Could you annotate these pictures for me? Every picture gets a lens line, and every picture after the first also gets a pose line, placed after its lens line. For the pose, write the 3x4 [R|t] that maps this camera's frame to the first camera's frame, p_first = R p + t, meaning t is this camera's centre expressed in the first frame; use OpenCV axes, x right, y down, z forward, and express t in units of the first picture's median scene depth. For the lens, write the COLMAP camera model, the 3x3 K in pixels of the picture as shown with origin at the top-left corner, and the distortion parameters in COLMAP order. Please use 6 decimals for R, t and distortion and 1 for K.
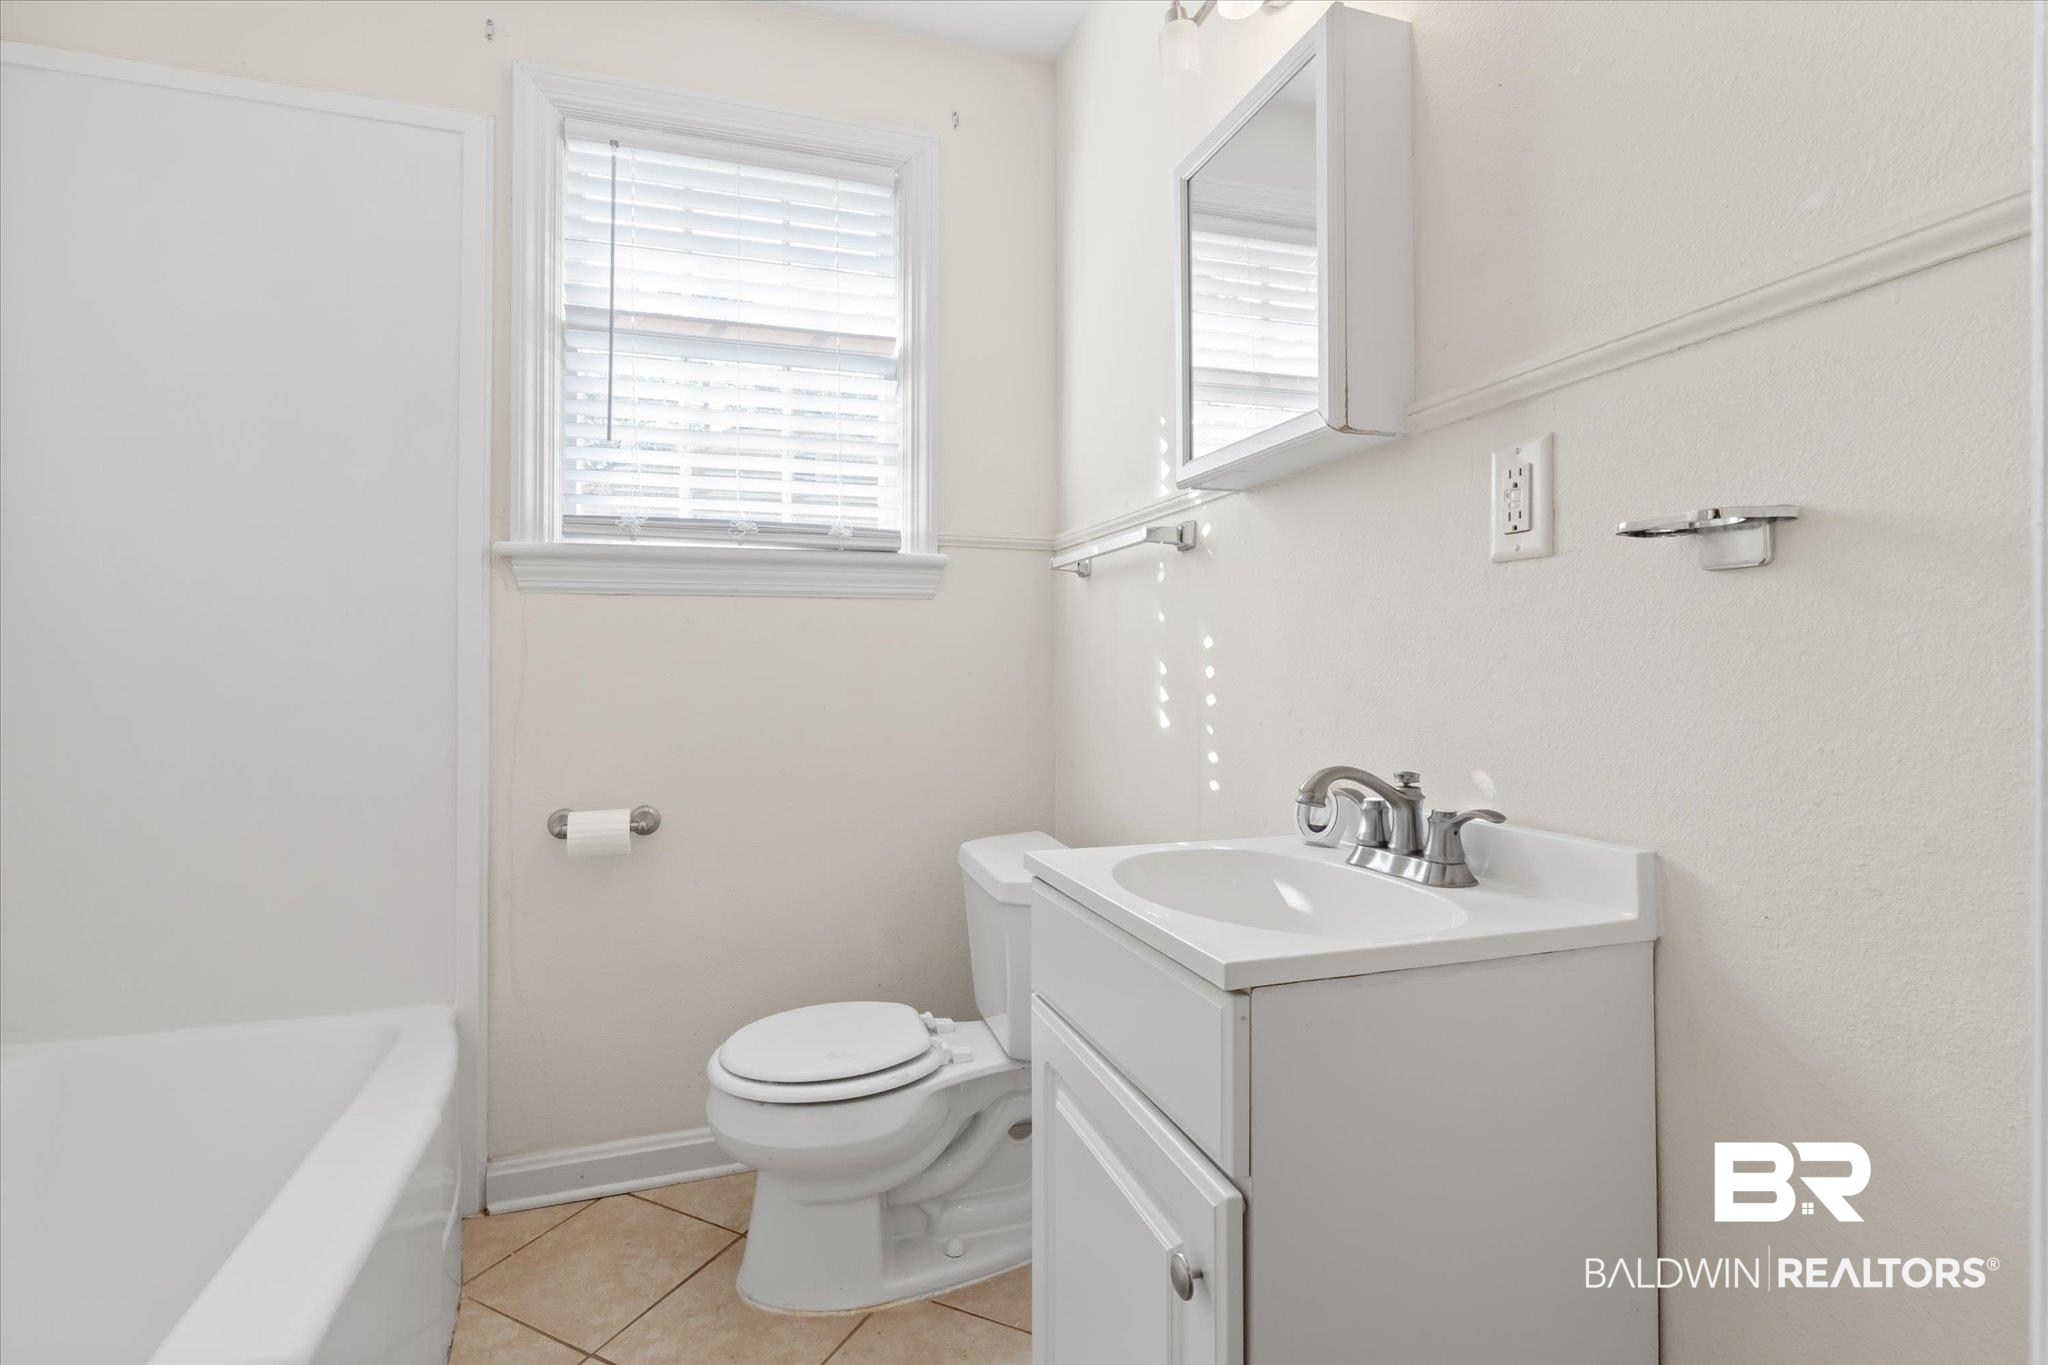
lens RADIAL K [[942.9, 0, 1029.2], [0, 942.9, 703.1], [0, 0, 1]] dist [-0.013044, 0.000376]
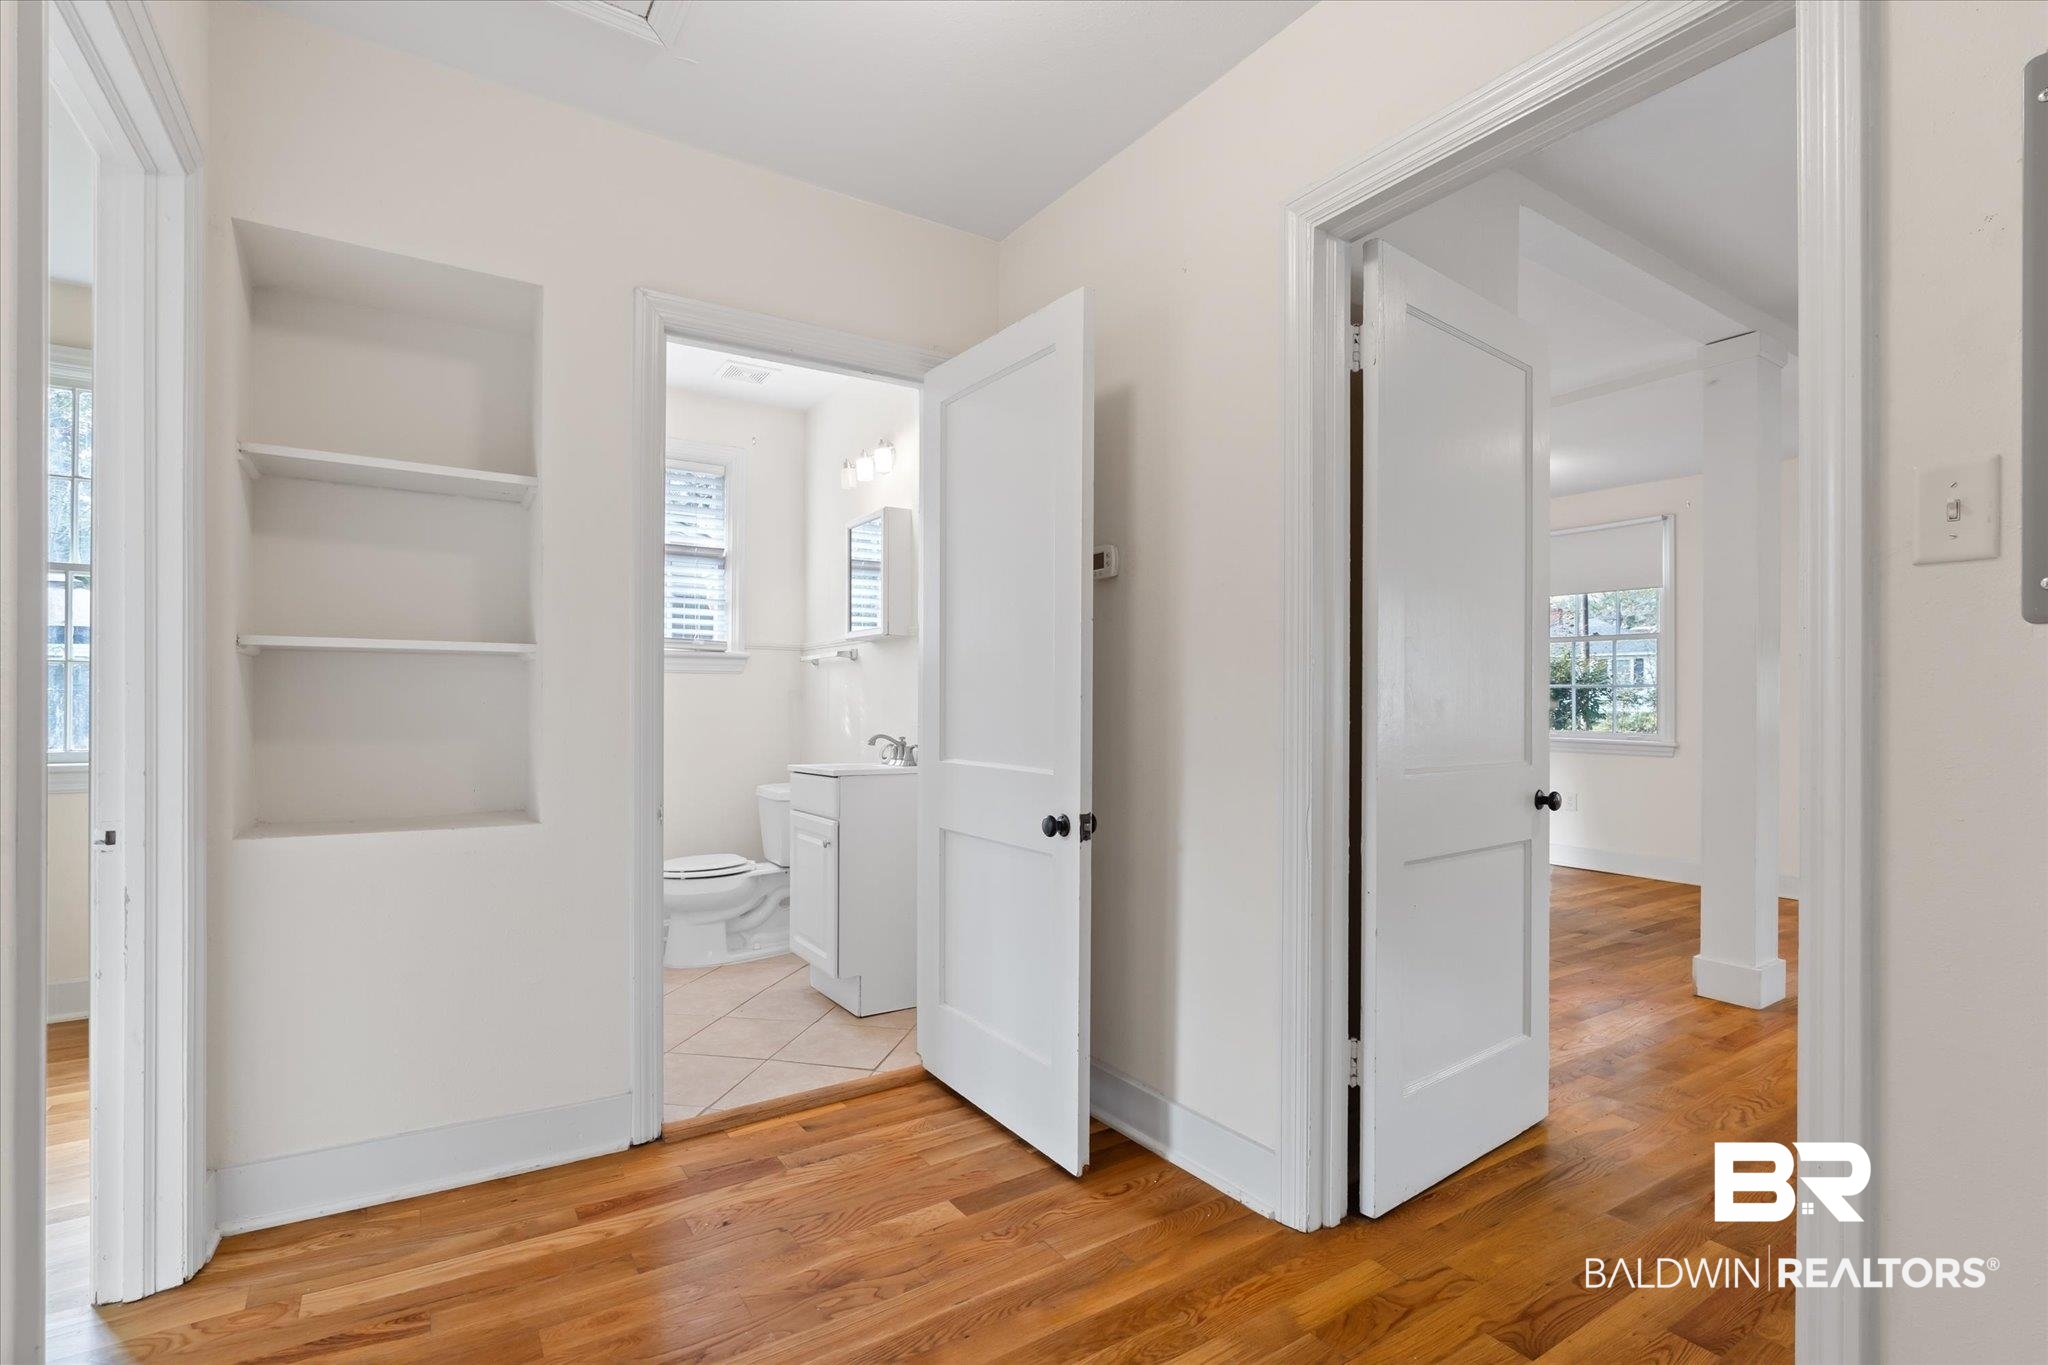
lens RADIAL K [[942.9, 0, 1029.2], [0, 942.9, 703.1], [0, 0, 1]] dist [-0.013044, 0.000376]
pose [[0.969430, 0.005238, 0.245312, 0.003076], [0.006220, 0.998926, -0.045907, 0.066650], [-0.245289, 0.046029, 0.968357, -1.457138]]
